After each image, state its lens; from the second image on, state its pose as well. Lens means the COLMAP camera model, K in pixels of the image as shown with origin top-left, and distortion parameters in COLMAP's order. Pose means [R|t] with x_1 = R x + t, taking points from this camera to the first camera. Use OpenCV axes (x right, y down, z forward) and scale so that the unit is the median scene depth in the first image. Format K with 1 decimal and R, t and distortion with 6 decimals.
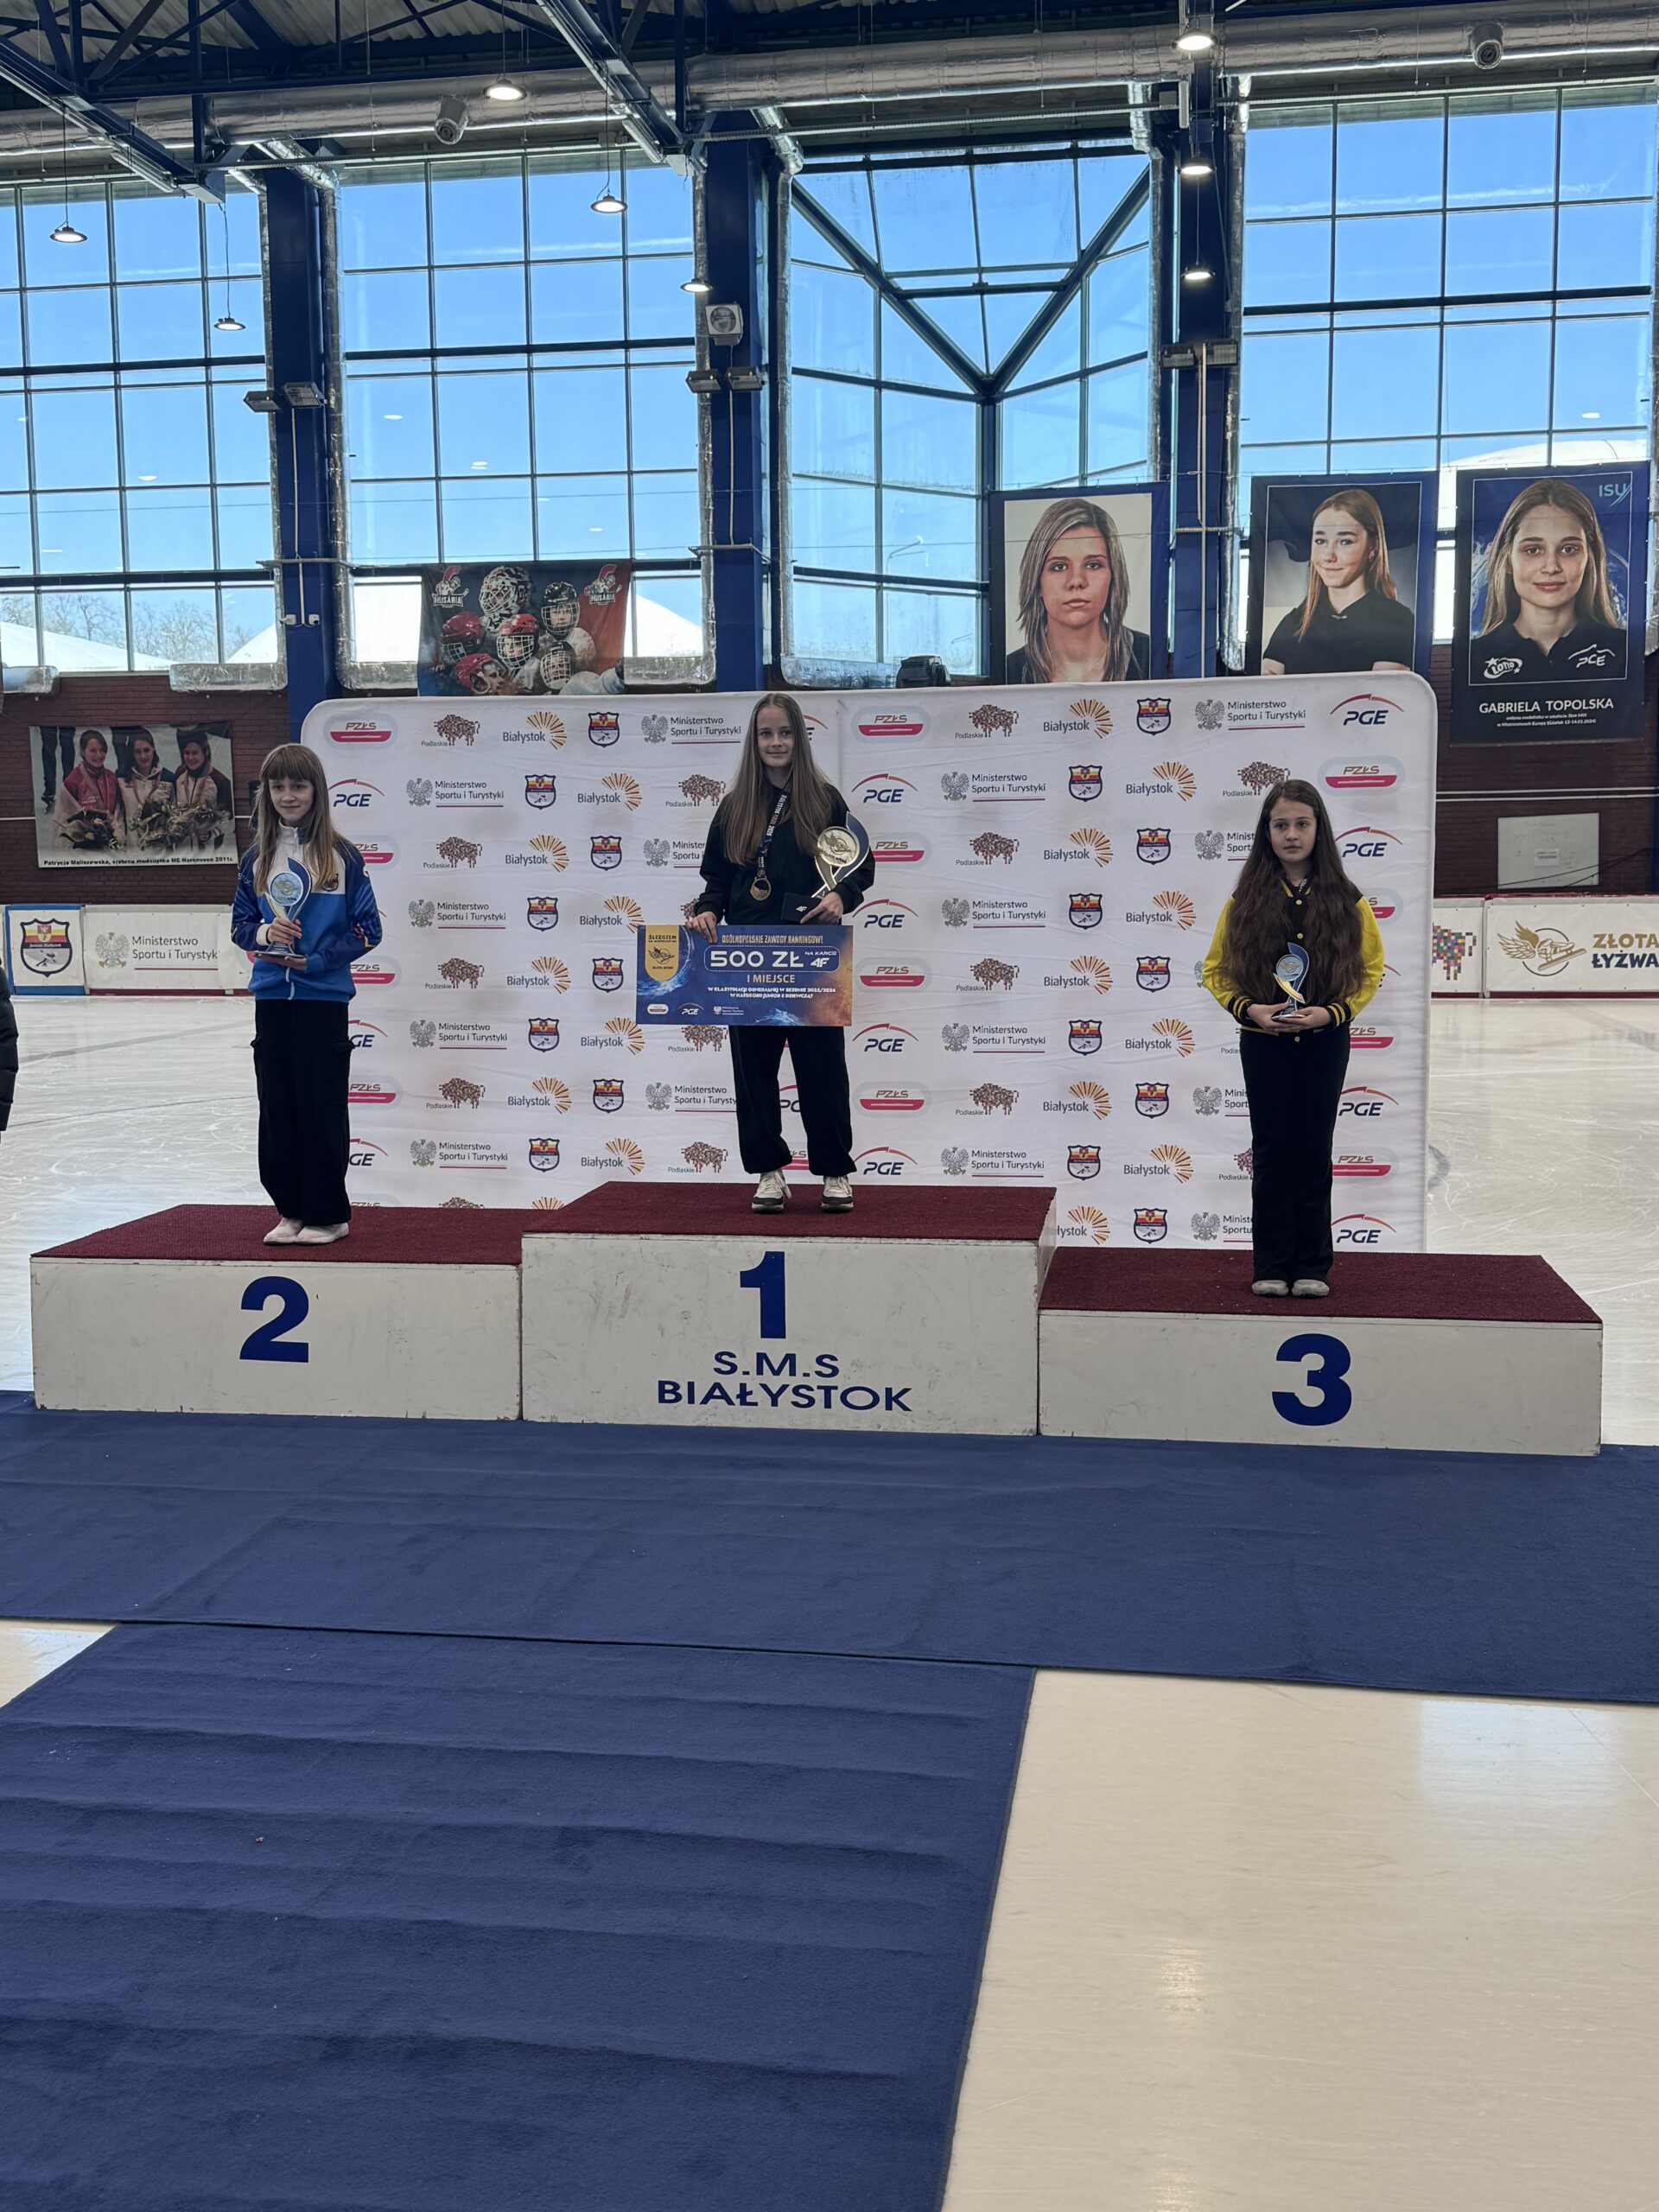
lens RADIAL K [[2137.3, 0, 803.4], [0, 2137.3, 1090.9], [0, 0, 1]] dist [0.031020, 0.000000]
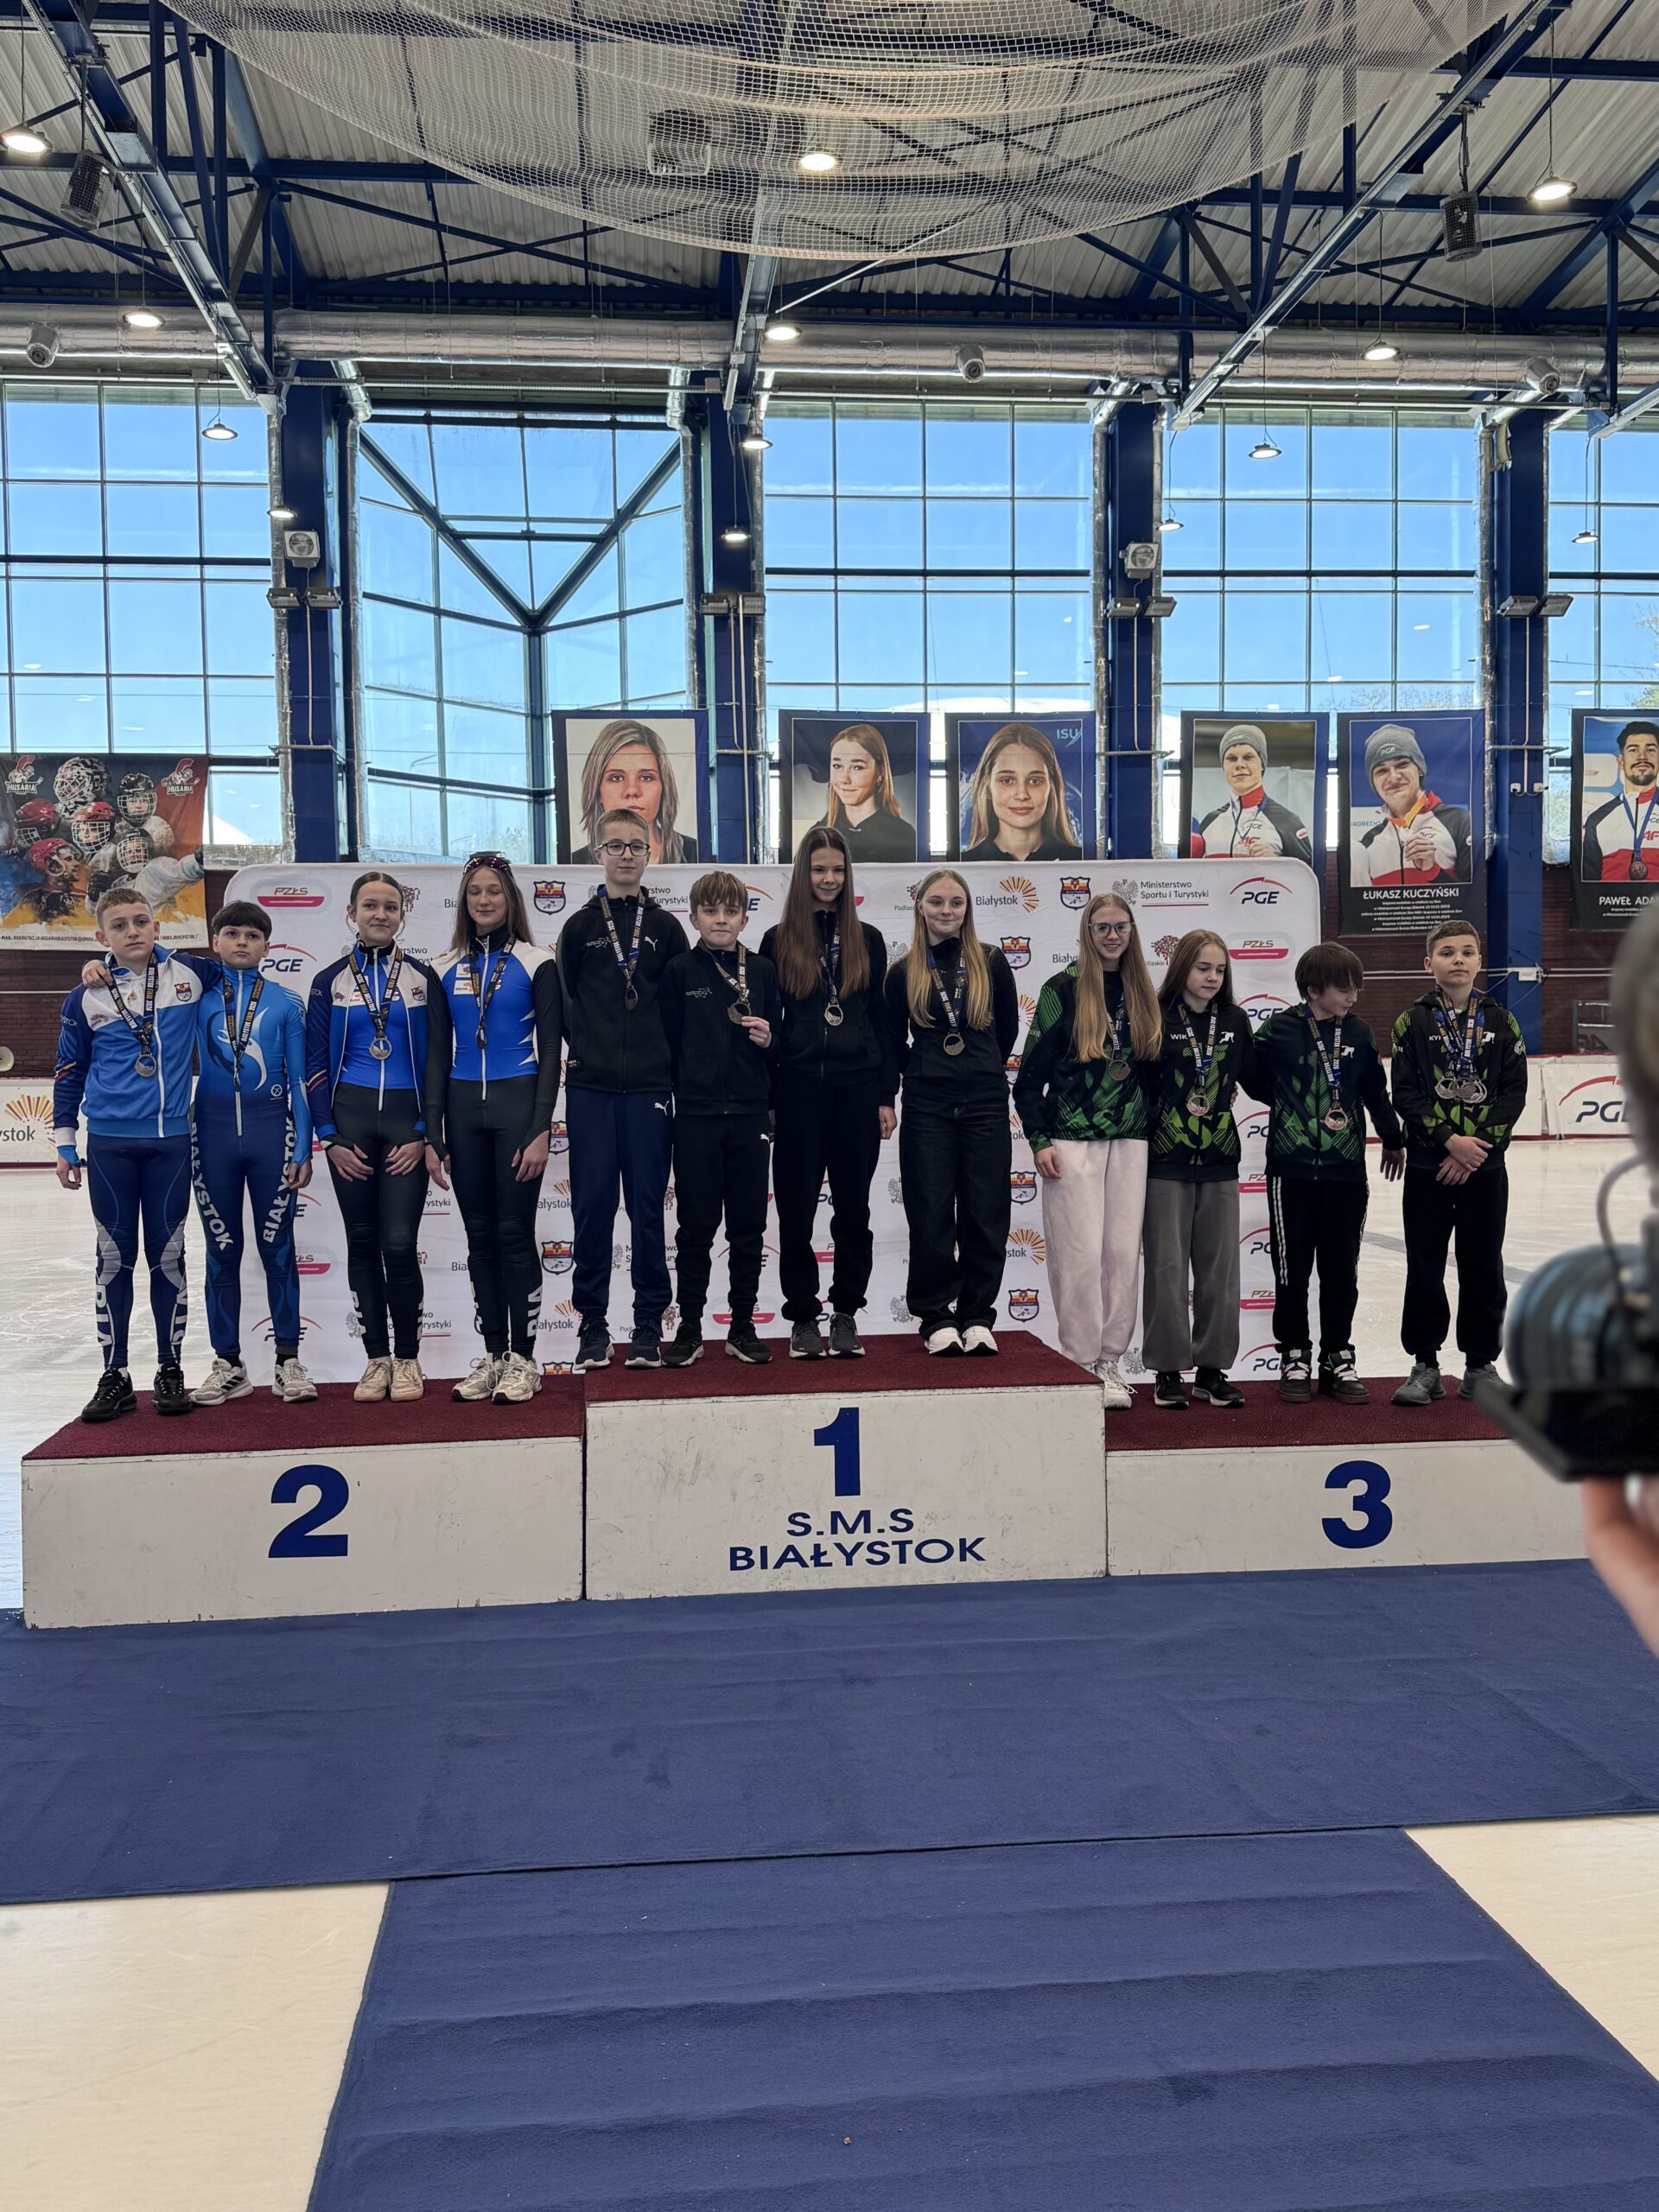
lens RADIAL K [[1894.1, 0, 781.1], [0, 1894.1, 1075.0], [0, 0, 1]] dist [0.080224, -0.083990]
pose [[0.964642, -0.006834, 0.263476, -0.274839], [0.030473, 0.995852, -0.085738, -0.004805], [-0.261797, 0.090735, 0.960848, 0.135910]]
